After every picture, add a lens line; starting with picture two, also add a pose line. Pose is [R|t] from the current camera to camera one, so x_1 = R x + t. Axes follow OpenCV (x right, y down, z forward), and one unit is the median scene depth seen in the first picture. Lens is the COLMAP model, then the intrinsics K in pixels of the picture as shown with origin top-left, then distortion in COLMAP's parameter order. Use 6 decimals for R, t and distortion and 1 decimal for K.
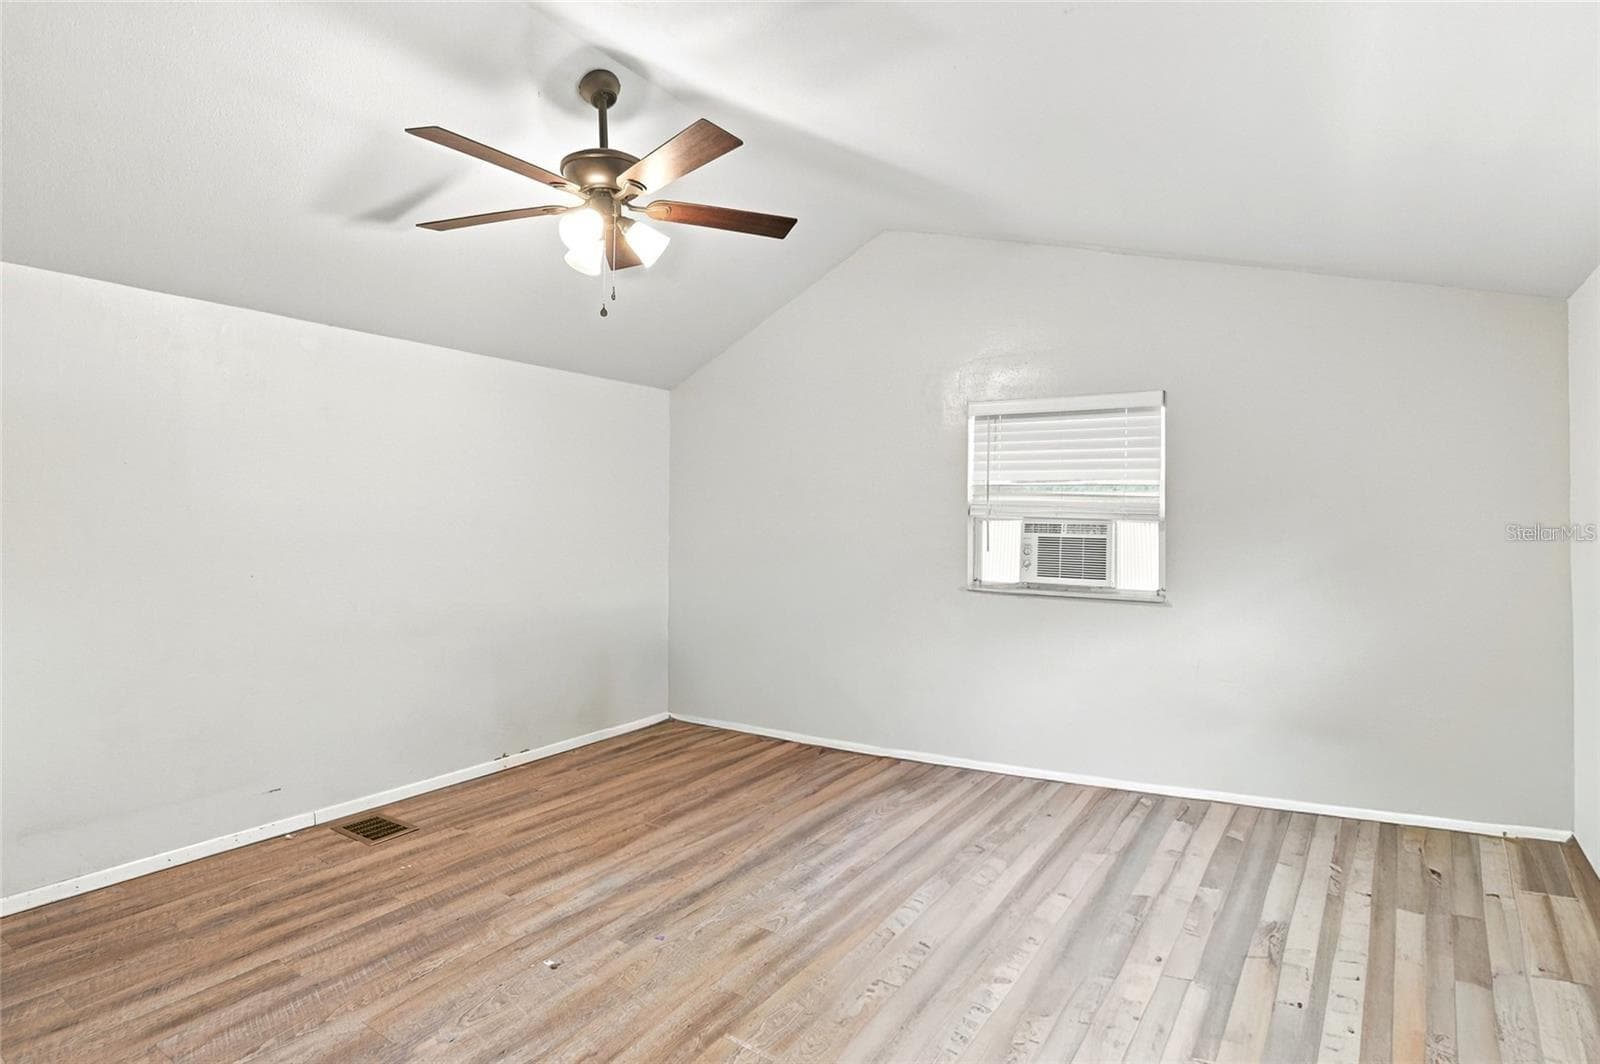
lens RADIAL K [[784.9, 0, 807.1], [0, 784.9, 512.1], [0, 0, 1]] dist [-0.033376, 0.000301]
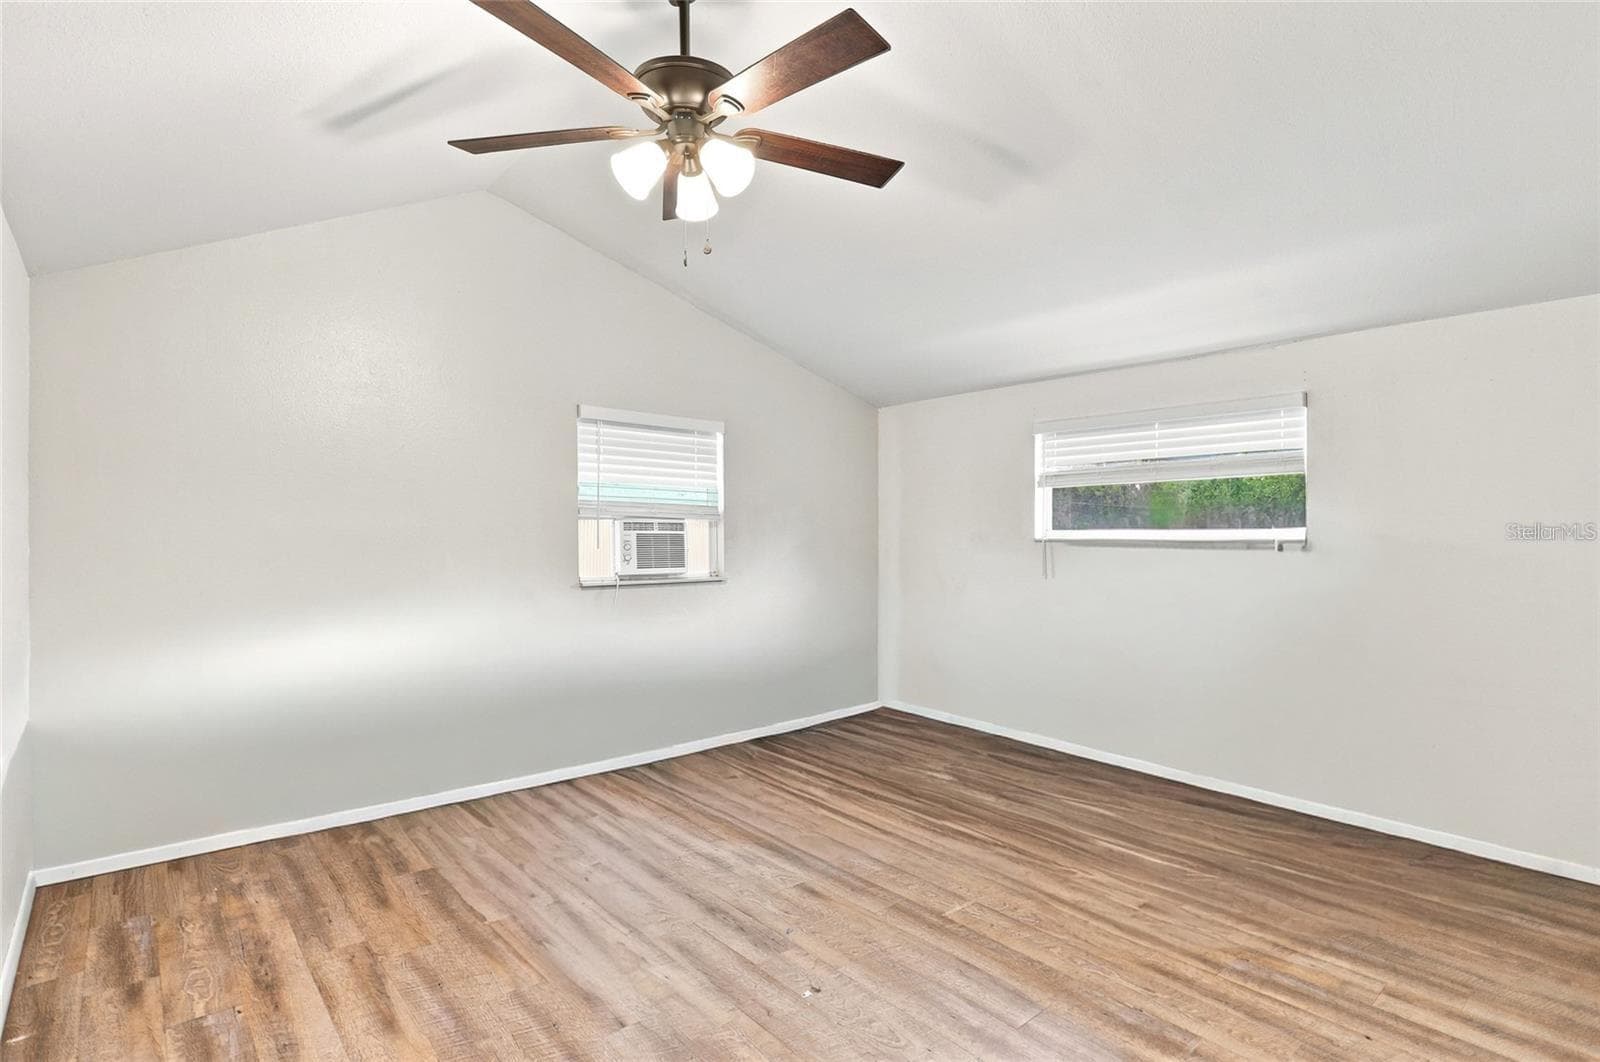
lens RADIAL K [[787.4, 0, 800.0], [0, 787.4, 531.0], [0, 0, 1]] dist [-0.009323, -0.000009]
pose [[0.280044, -0.002664, 0.959983, -0.761126], [-0.000439, 0.999996, 0.002903, 0.025226], [-0.959987, -0.001235, 0.280042, 0.471729]]
